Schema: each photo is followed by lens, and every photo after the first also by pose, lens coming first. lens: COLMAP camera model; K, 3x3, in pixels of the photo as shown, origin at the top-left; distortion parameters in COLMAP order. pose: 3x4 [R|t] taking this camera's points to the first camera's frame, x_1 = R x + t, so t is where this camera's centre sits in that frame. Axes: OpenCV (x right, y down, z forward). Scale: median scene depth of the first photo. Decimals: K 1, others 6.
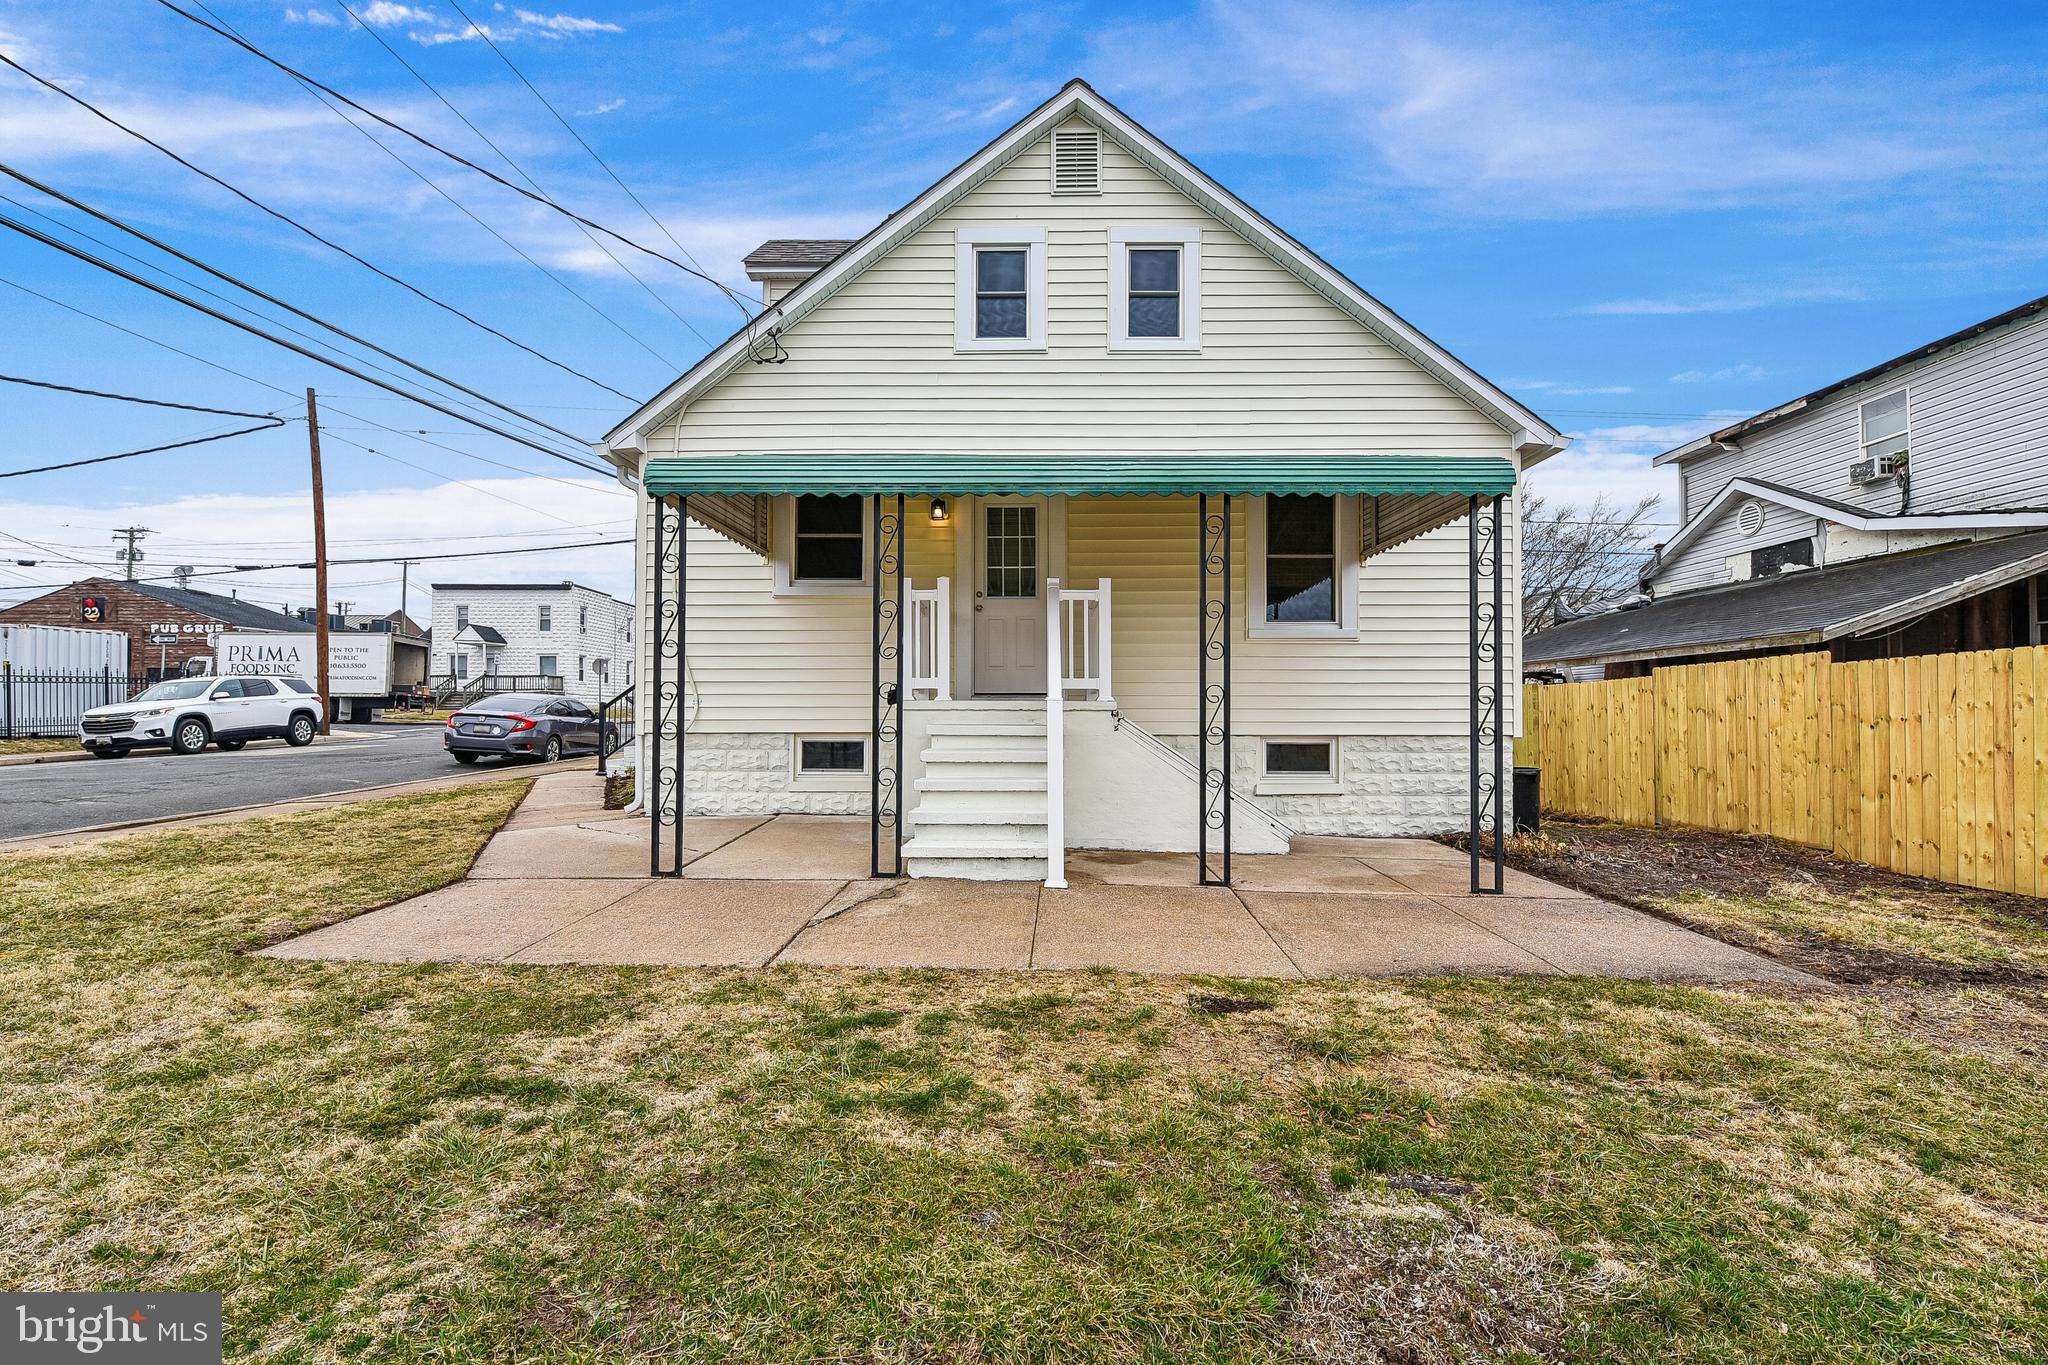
lens RADIAL K [[894.7, 0, 1016.6], [0, 894.7, 712.8], [0, 0, 1]] dist [-0.000020, -0.000087]
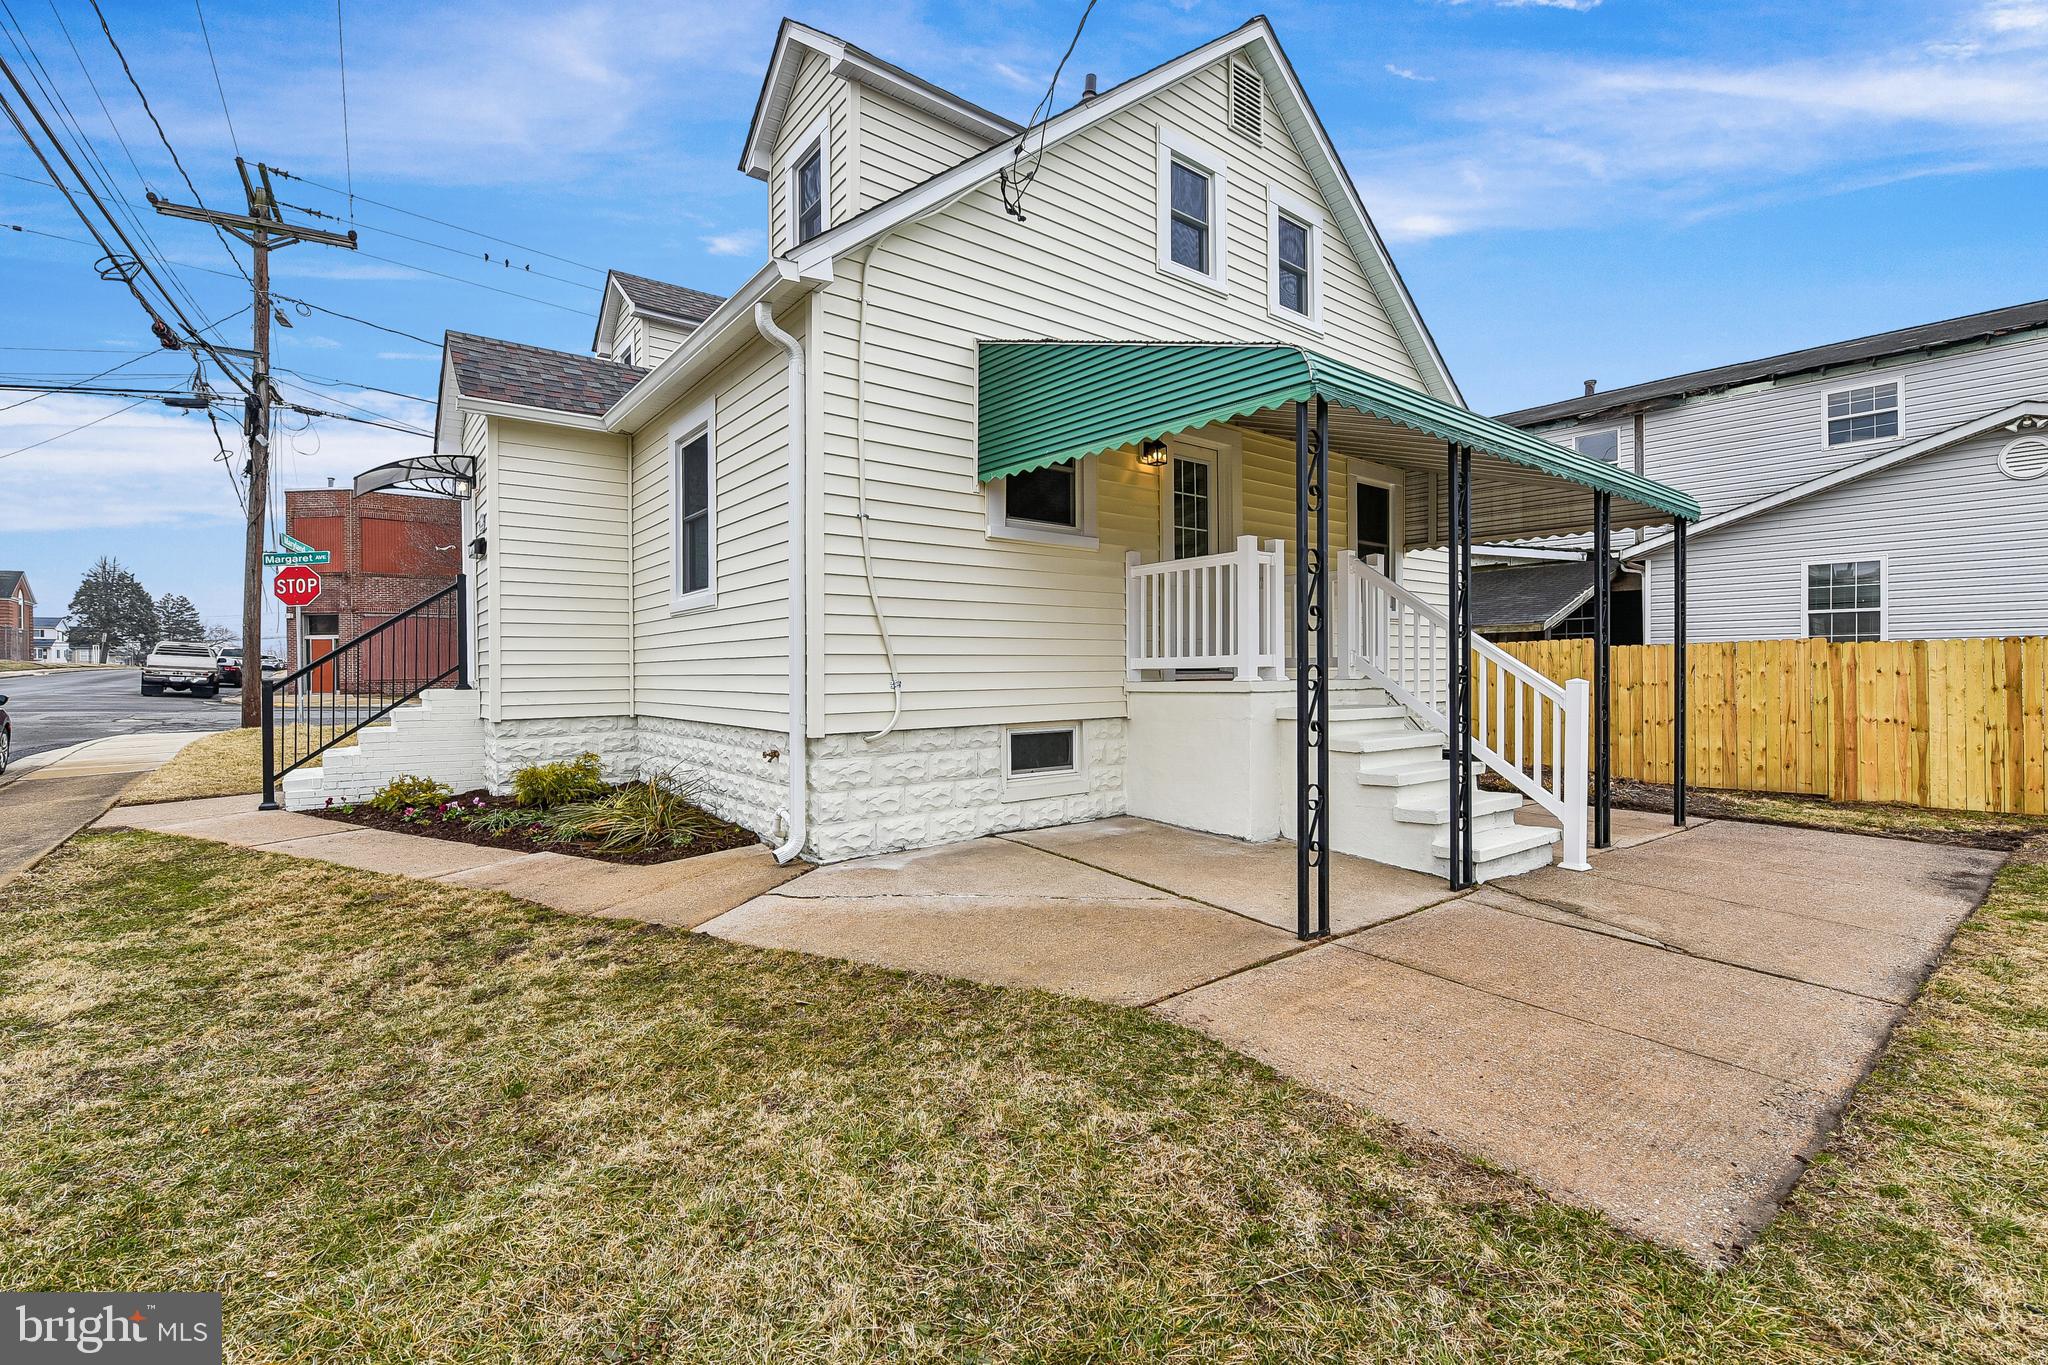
lens RADIAL K [[889.8, 0, 1024.0], [0, 889.8, 682.5], [0, 0, 1]] dist [-0.000468, -0.010000]
pose [[0.775236, -0.015584, 0.631479, -0.710630], [0.006965, 0.999846, 0.016125, -0.024062], [-0.631633, -0.008102, 0.775225, 0.419678]]
